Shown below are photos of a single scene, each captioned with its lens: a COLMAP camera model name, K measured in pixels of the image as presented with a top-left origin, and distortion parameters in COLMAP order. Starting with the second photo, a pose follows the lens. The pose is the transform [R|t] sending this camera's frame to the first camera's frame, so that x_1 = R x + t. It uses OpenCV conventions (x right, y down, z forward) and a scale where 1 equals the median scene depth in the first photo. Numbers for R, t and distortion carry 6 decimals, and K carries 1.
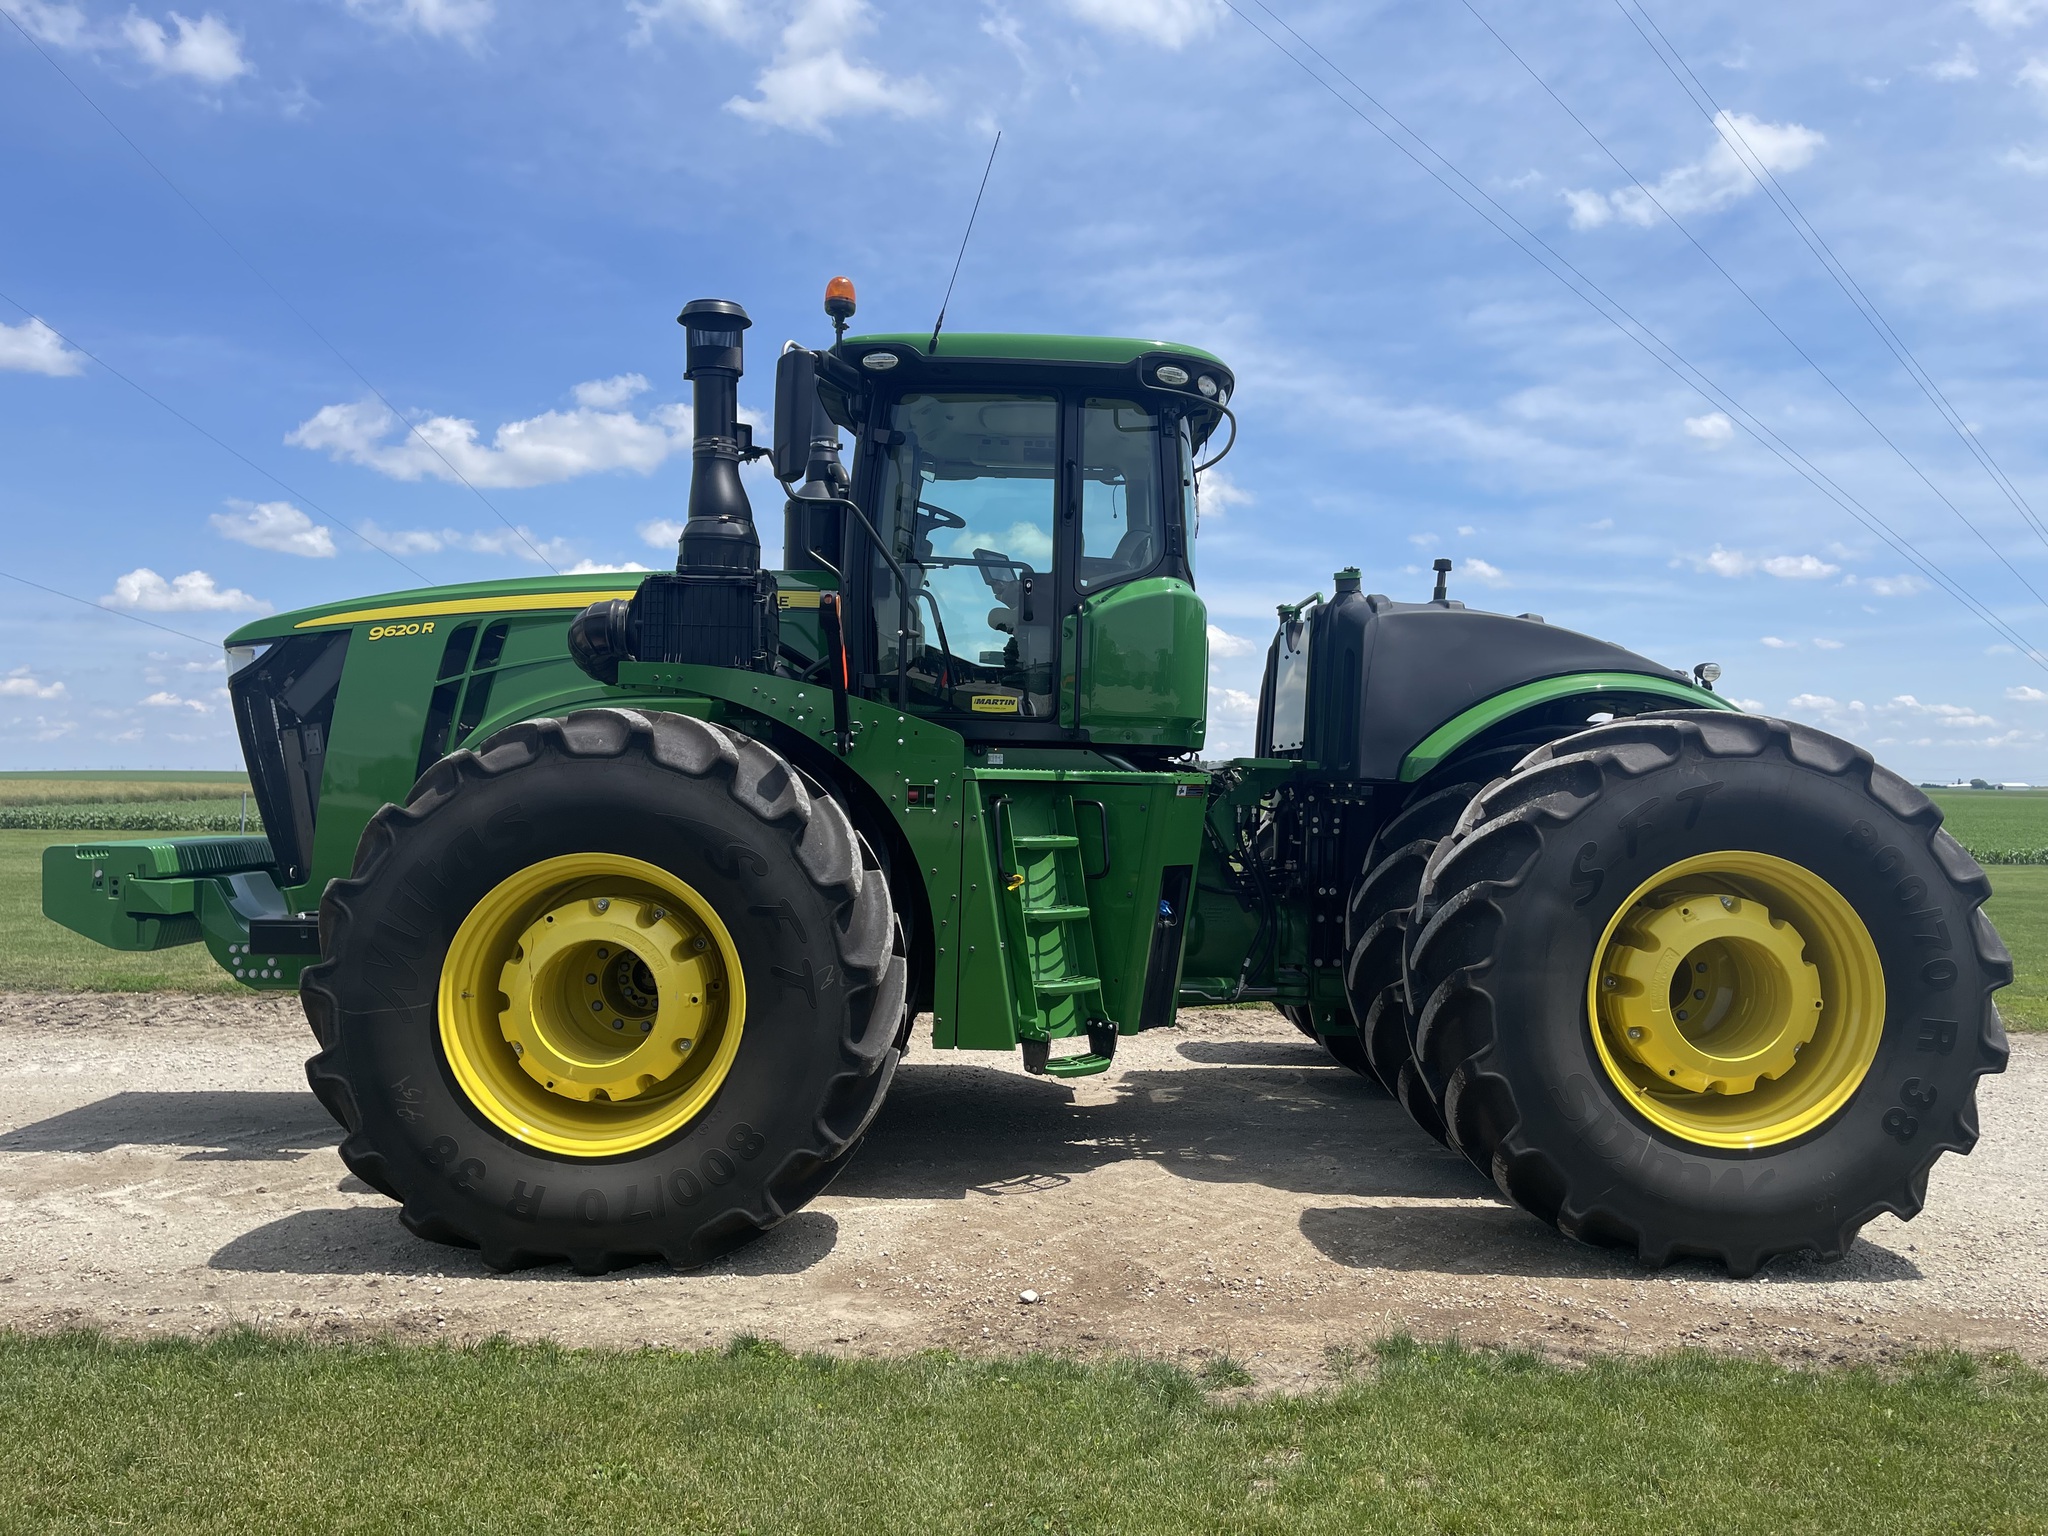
lens RADIAL K [[1555.4, 0, 1048.9], [0, 1555.4, 776.2], [0, 0, 1]] dist [0.055233, -0.059848]
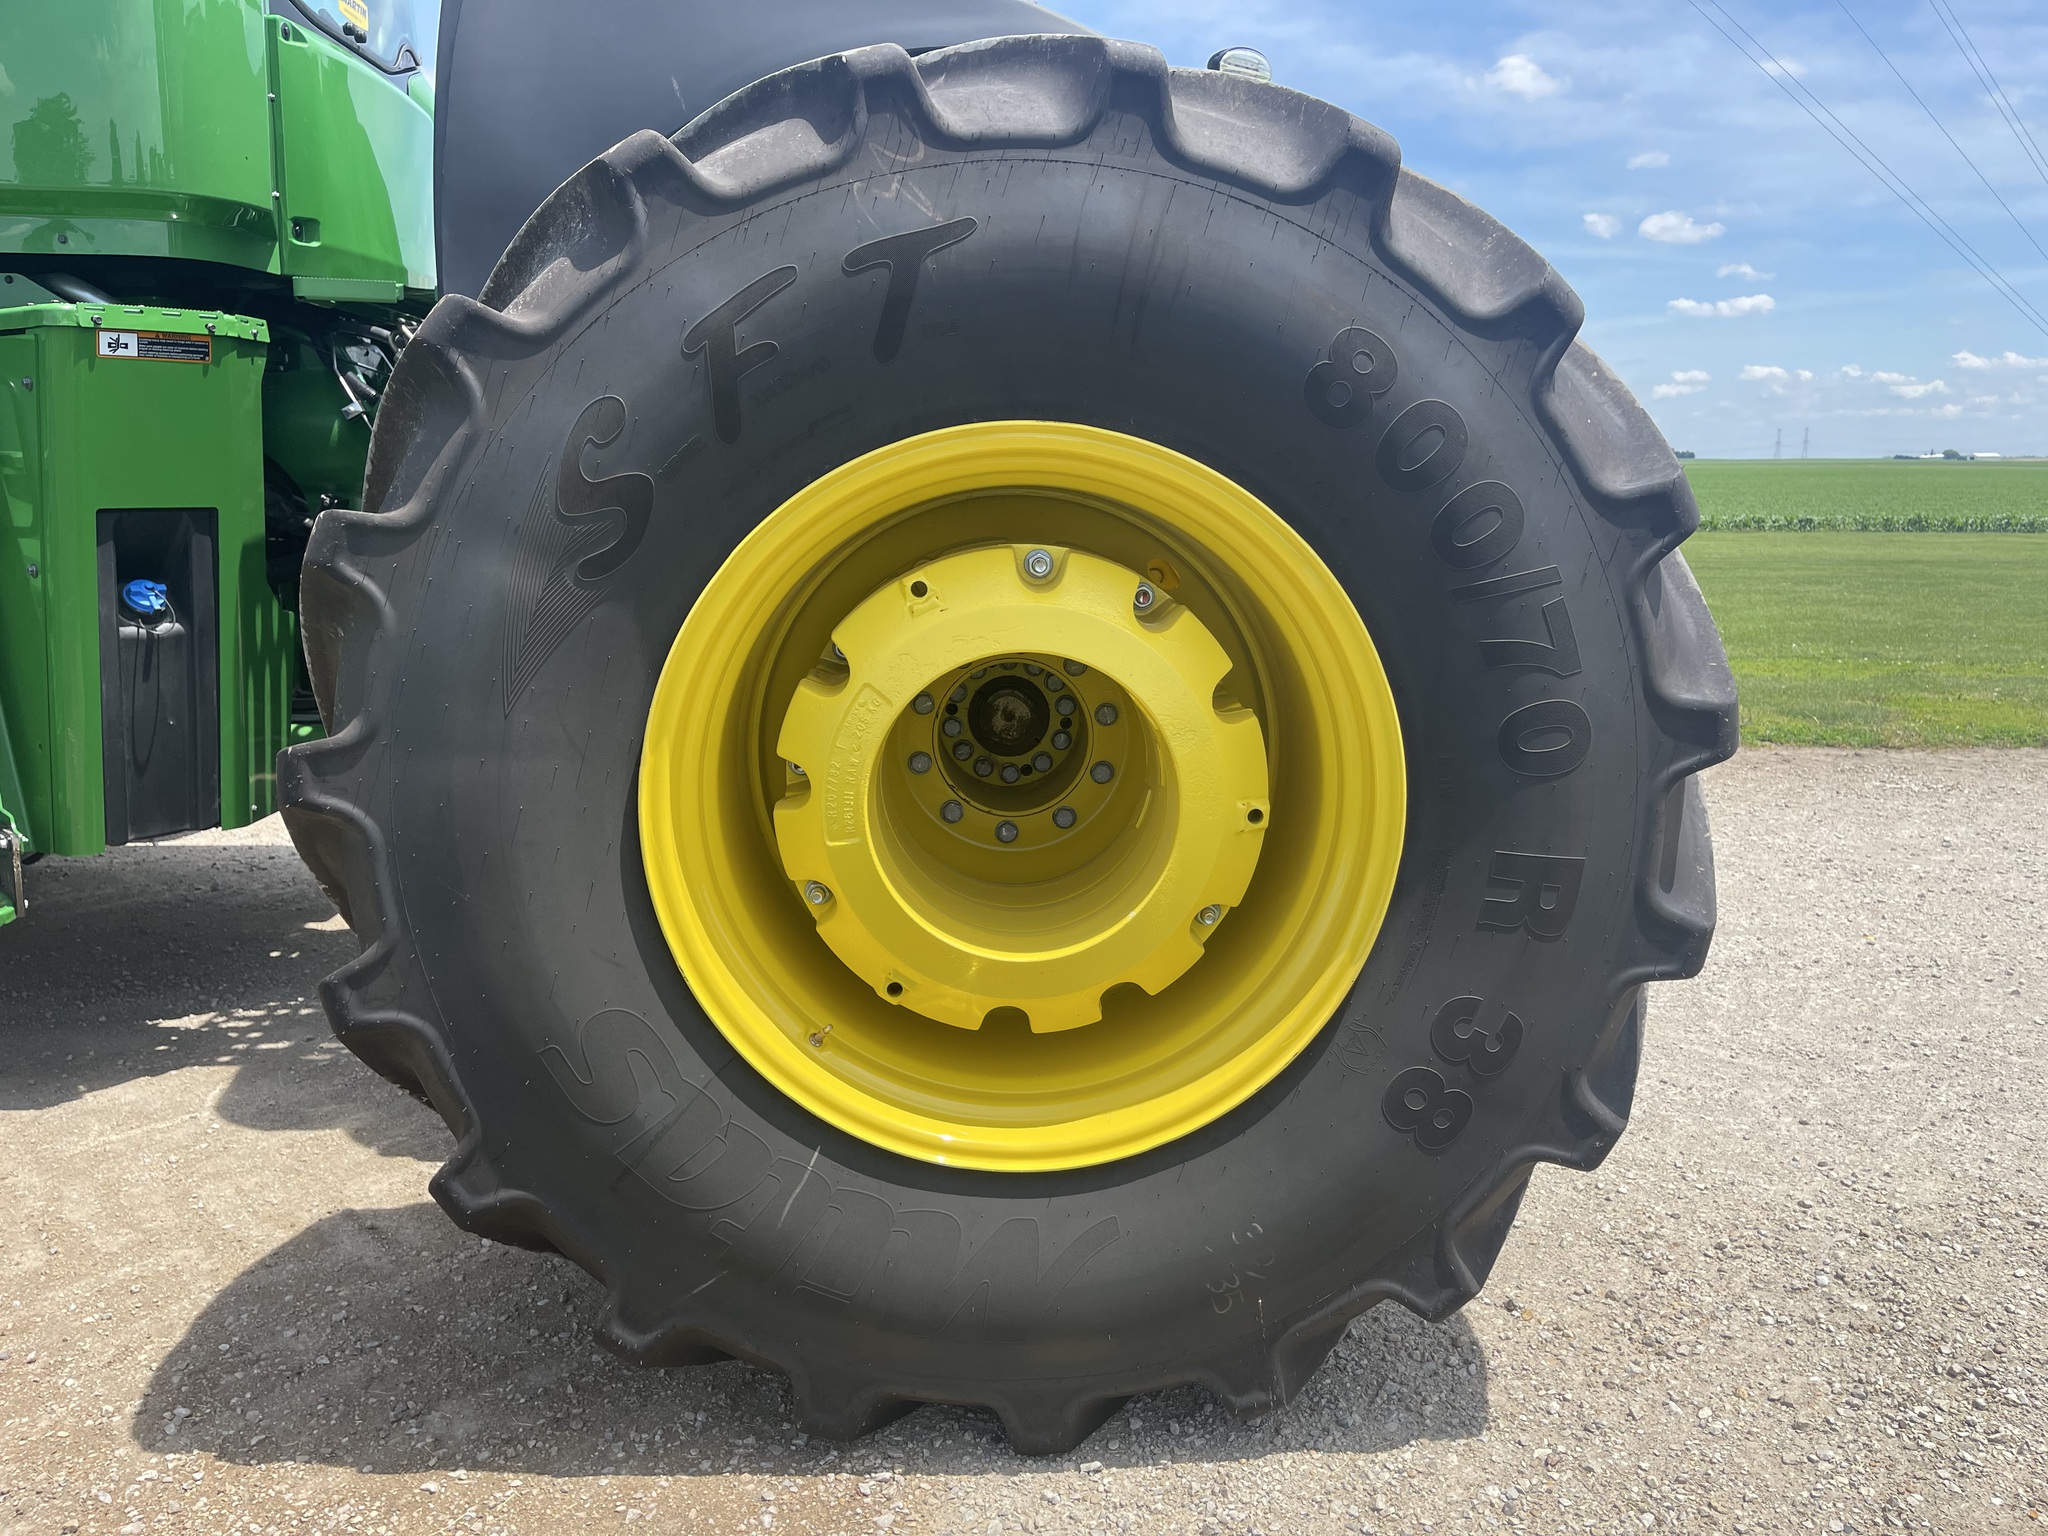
lens RADIAL K [[1555.4, 0, 1048.9], [0, 1555.4, 776.2], [0, 0, 1]] dist [0.055233, -0.059848]
pose [[0.999706, -0.015648, 0.018537, 0.435945], [0.011671, 0.980139, 0.197968, 0.057025], [-0.021267, -0.197693, 0.980033, 0.622882]]
